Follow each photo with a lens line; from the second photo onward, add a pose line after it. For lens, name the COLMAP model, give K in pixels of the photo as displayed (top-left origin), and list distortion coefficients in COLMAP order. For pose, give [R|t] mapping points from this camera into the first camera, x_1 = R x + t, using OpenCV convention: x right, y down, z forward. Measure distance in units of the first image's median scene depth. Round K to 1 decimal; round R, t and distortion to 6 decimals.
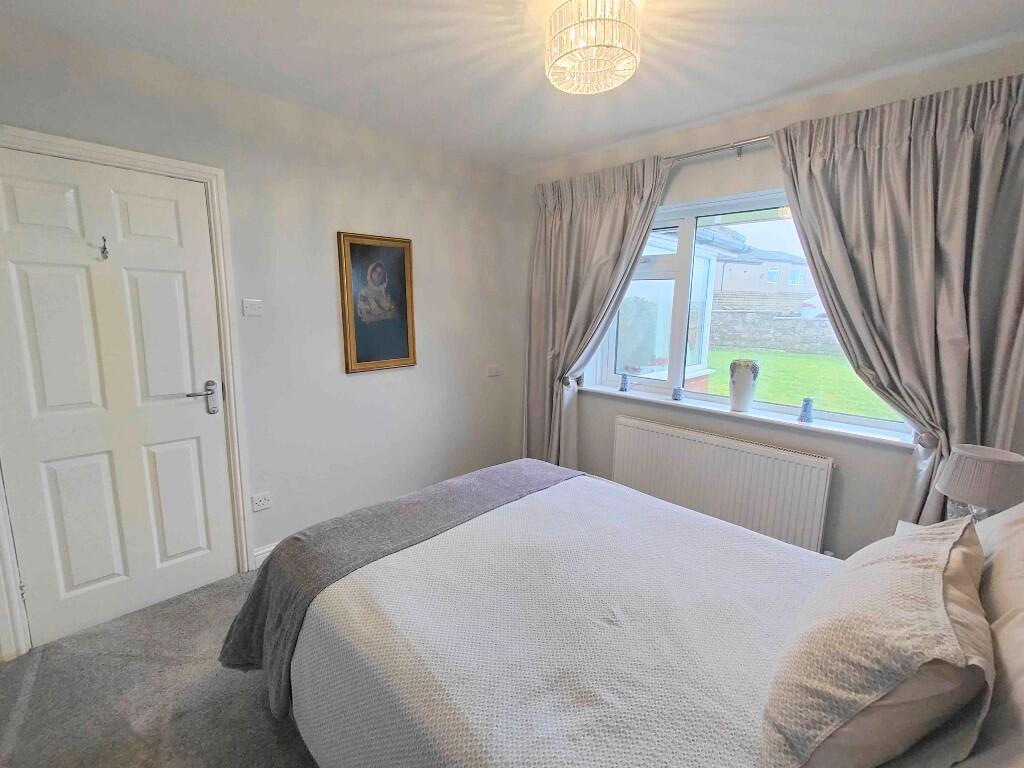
lens RADIAL K [[453.0, 0, 510.7], [0, 453.0, 378.7], [0, 0, 1]] dist [0.009566, 0.000613]
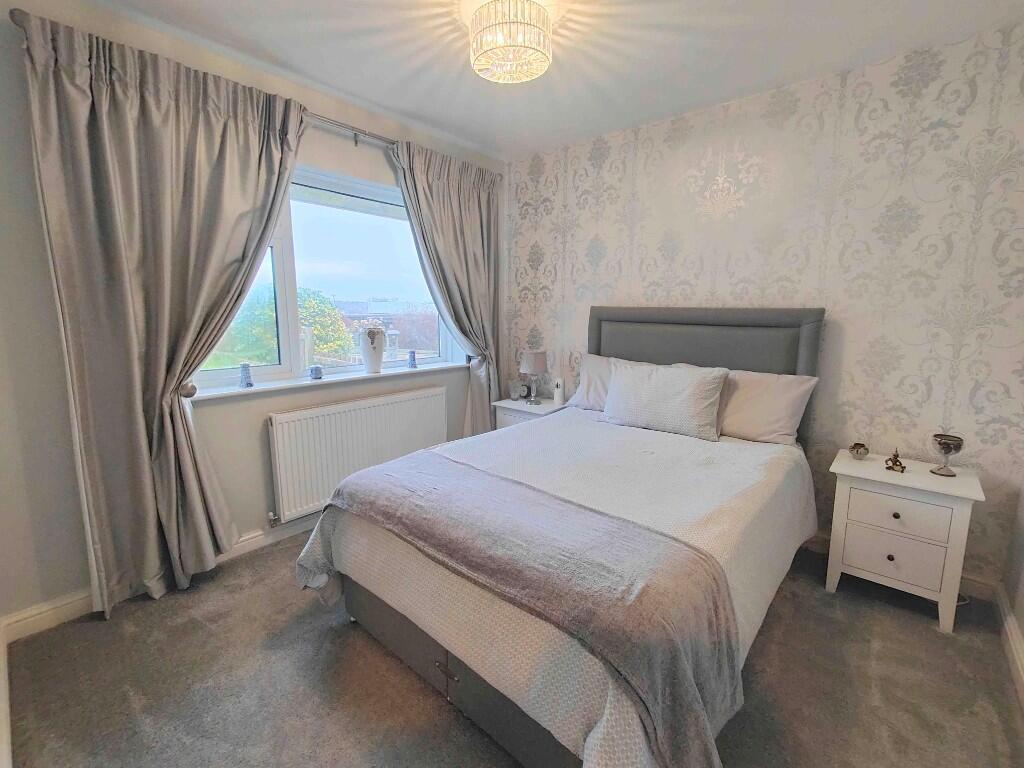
lens RADIAL K [[448.5, 0, 510.9], [0, 448.5, 379.2], [0, 0, 1]] dist [0.006636, -0.000418]
pose [[-0.051704, -0.172462, 0.983658, -0.692068], [0.157436, 0.971252, 0.178562, -0.067495], [-0.986175, 0.164095, -0.023066, 0.751742]]
